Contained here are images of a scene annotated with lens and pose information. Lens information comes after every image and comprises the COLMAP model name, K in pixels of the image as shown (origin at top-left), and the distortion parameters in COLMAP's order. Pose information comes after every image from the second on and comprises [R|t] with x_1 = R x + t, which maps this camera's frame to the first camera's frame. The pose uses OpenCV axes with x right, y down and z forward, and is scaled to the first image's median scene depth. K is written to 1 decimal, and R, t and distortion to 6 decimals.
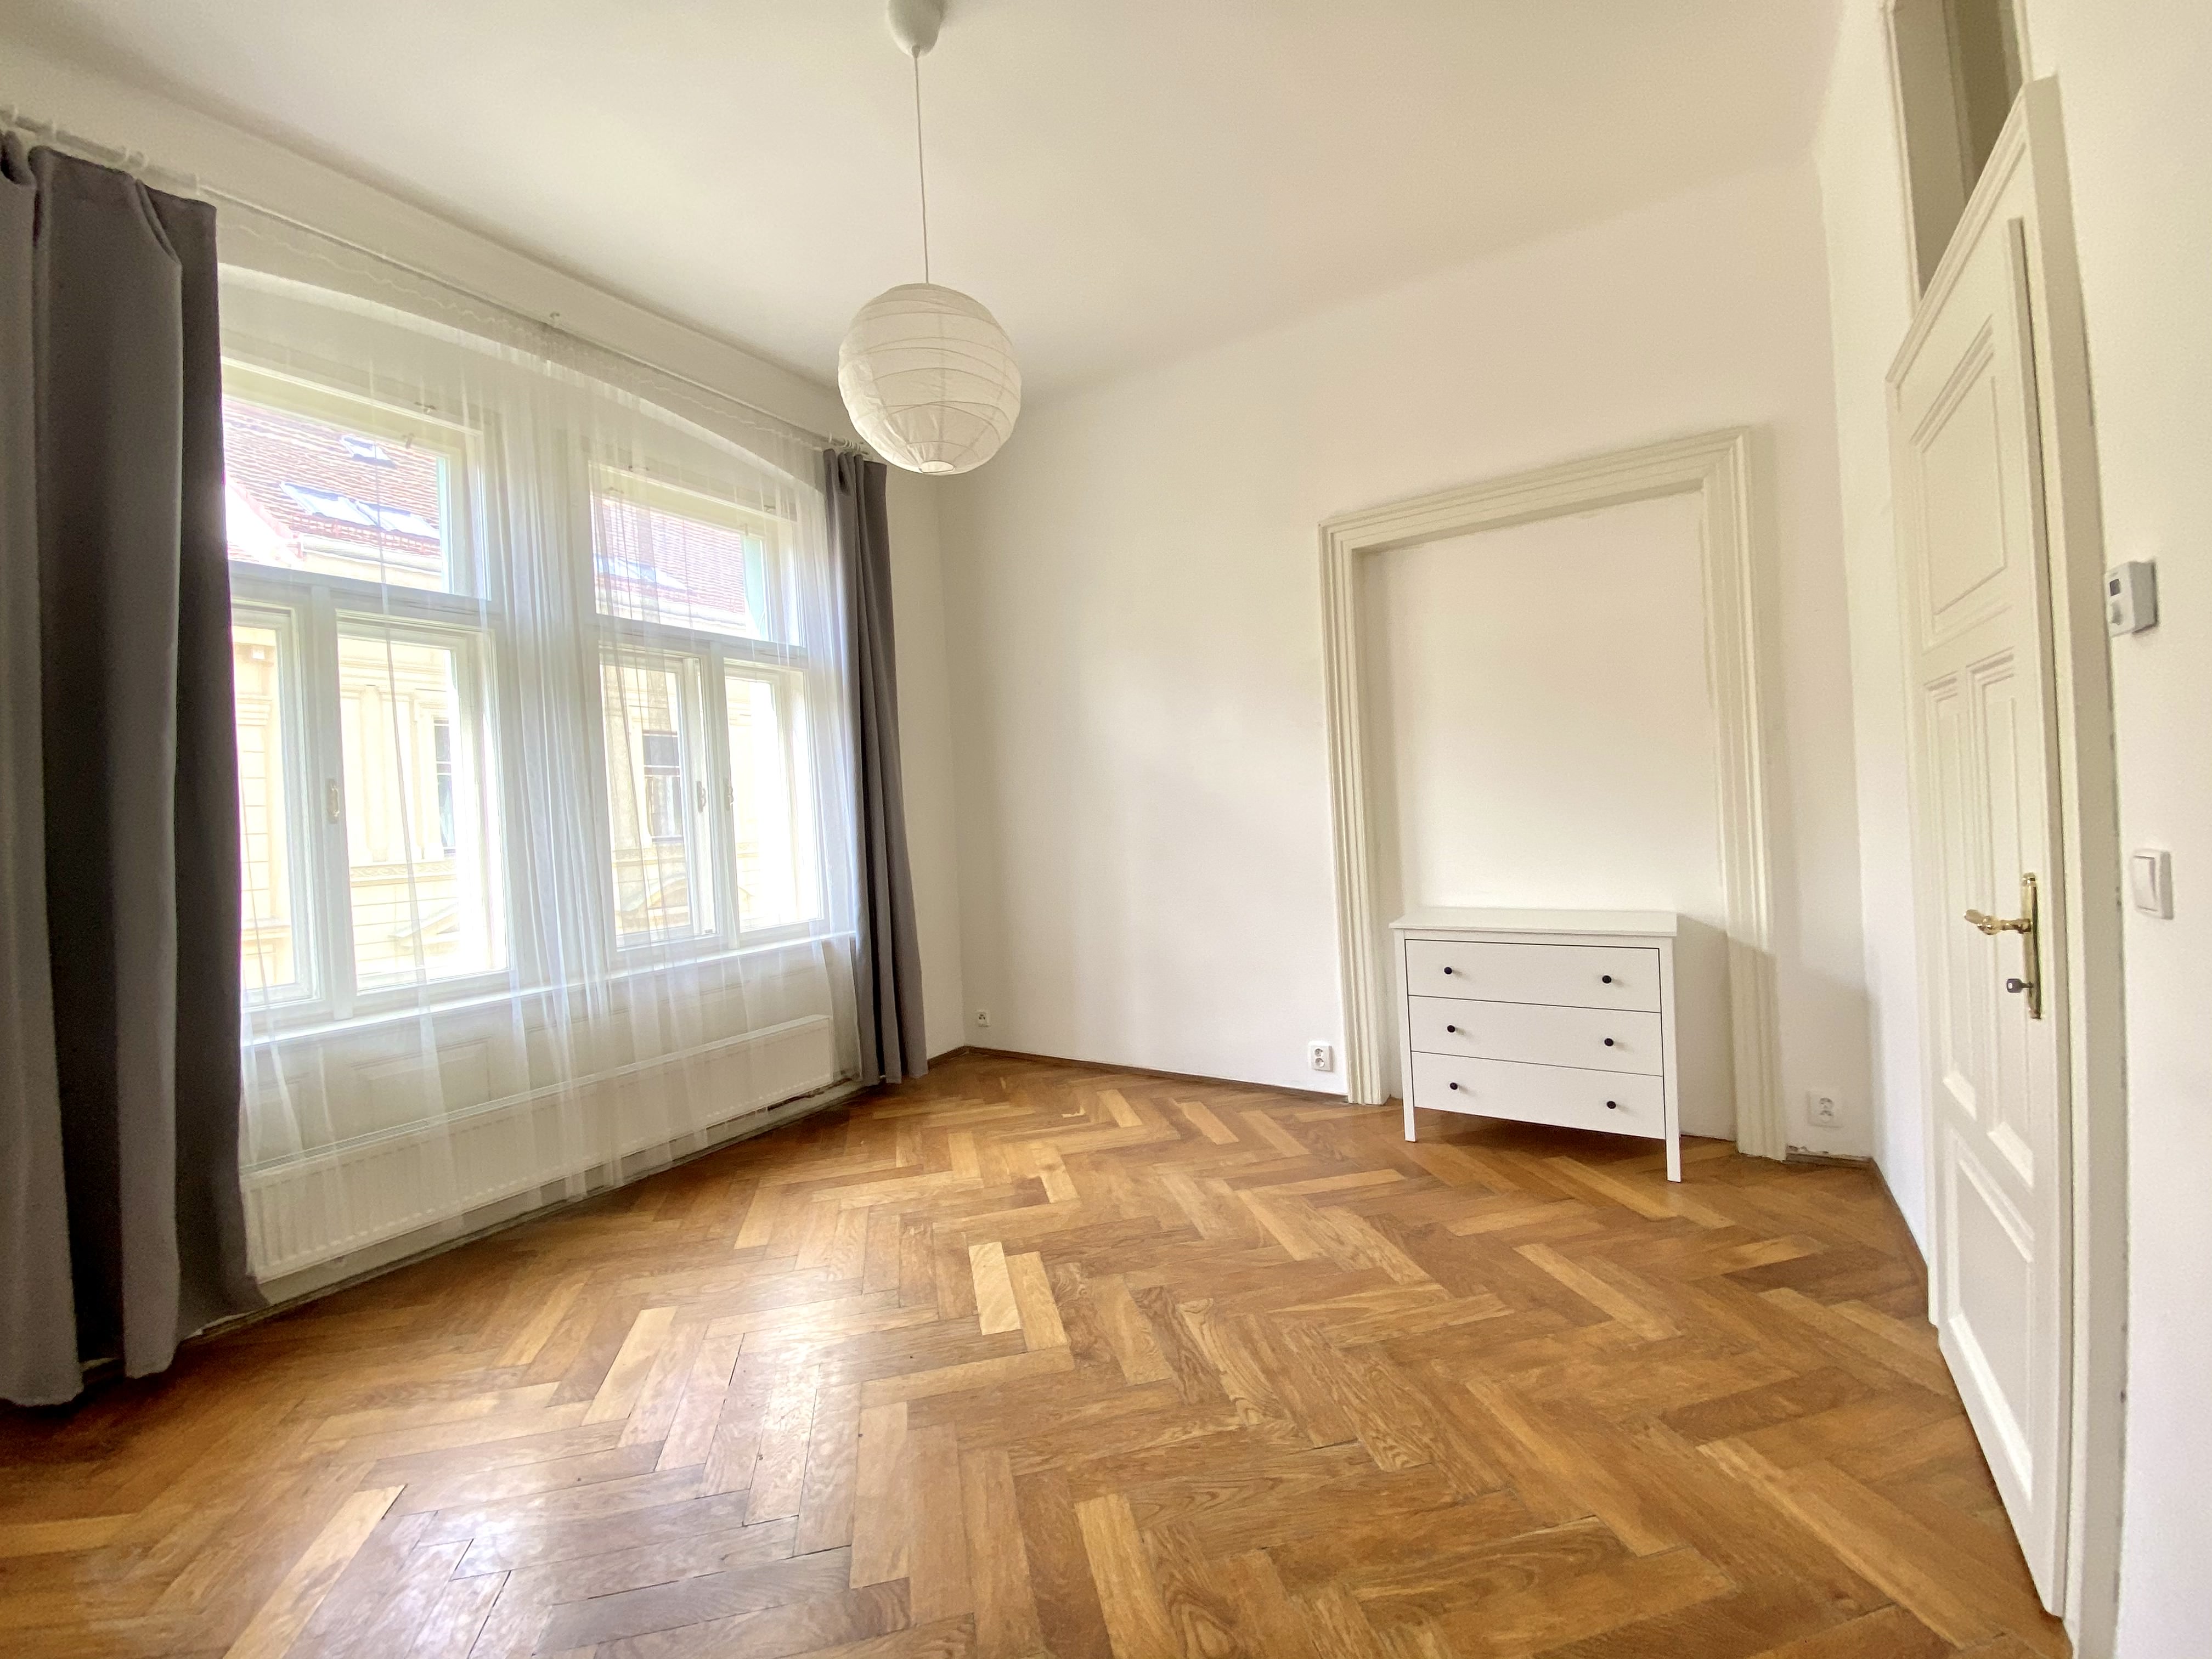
lens RADIAL K [[912.3, 0, 1106.0], [0, 912.3, 829.5], [0, 0, 1]] dist [0.029902, -0.024175]
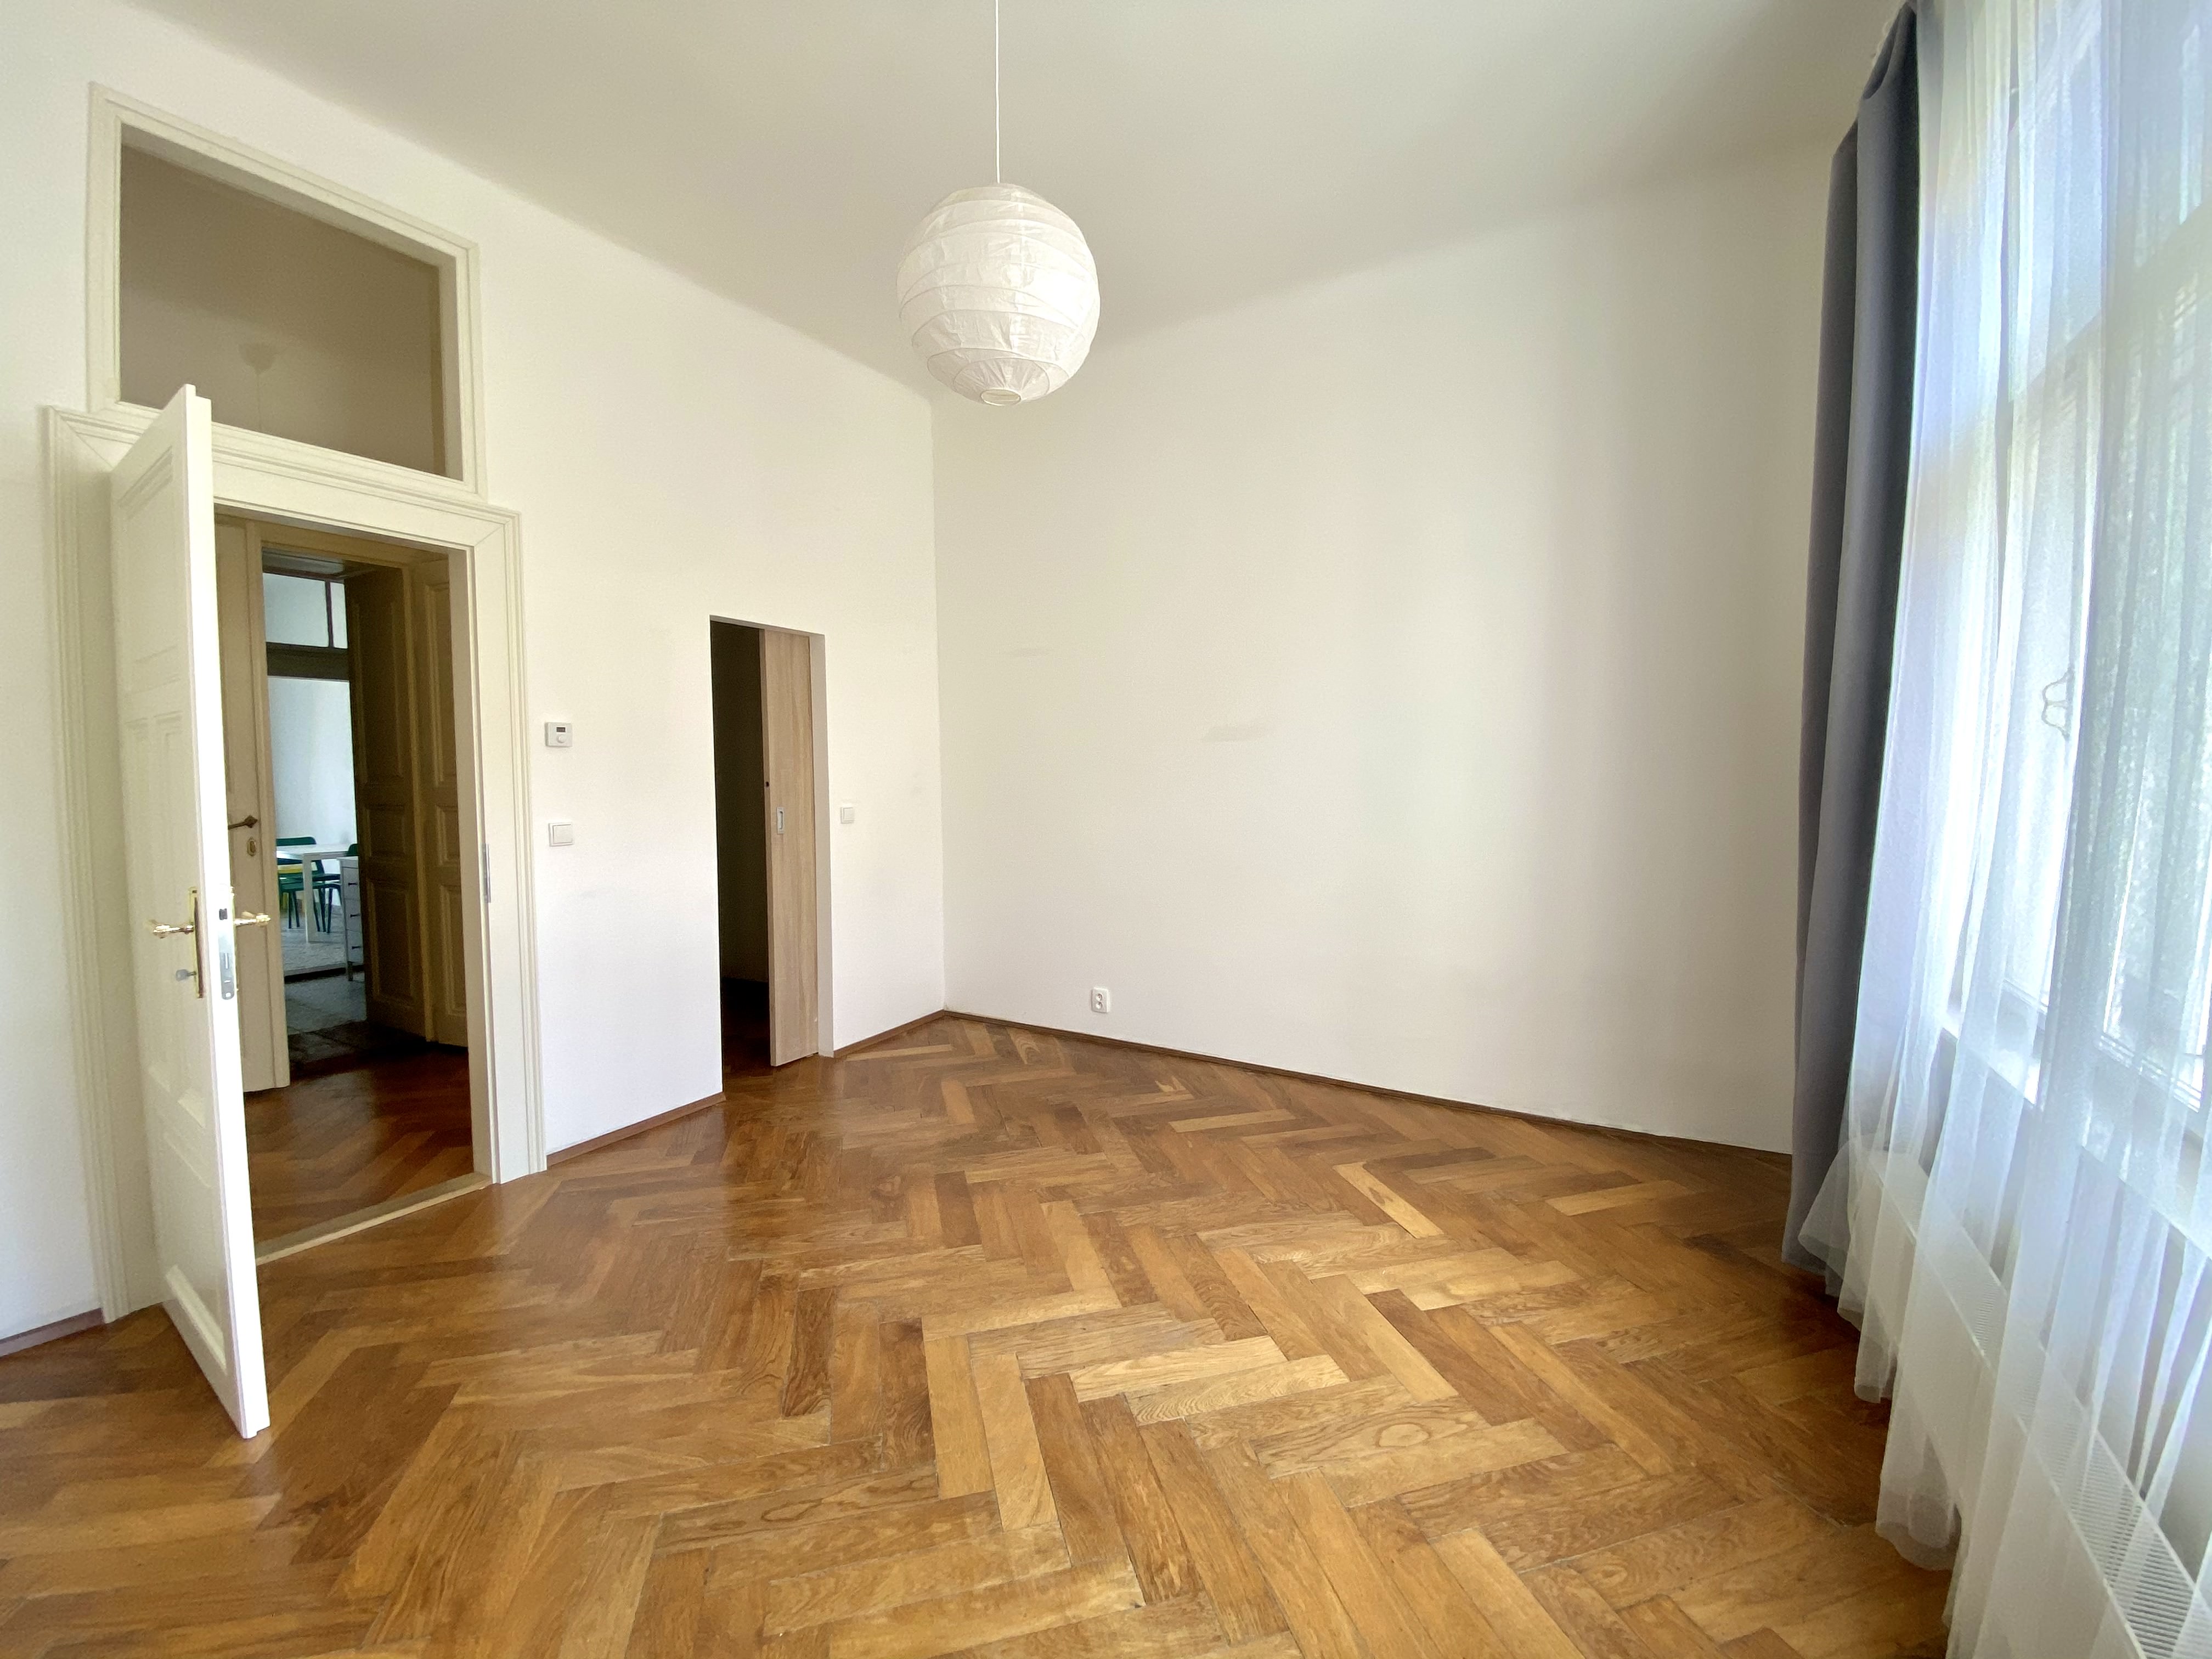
lens RADIAL K [[912.3, 0, 1106.0], [0, 912.3, 829.5], [0, 0, 1]] dist [0.029902, -0.024175]
pose [[-0.997460, 0.064281, -0.030694, -0.242102], [0.061946, 0.995495, 0.071775, -0.032676], [0.035169, 0.069691, -0.996948, 1.976532]]
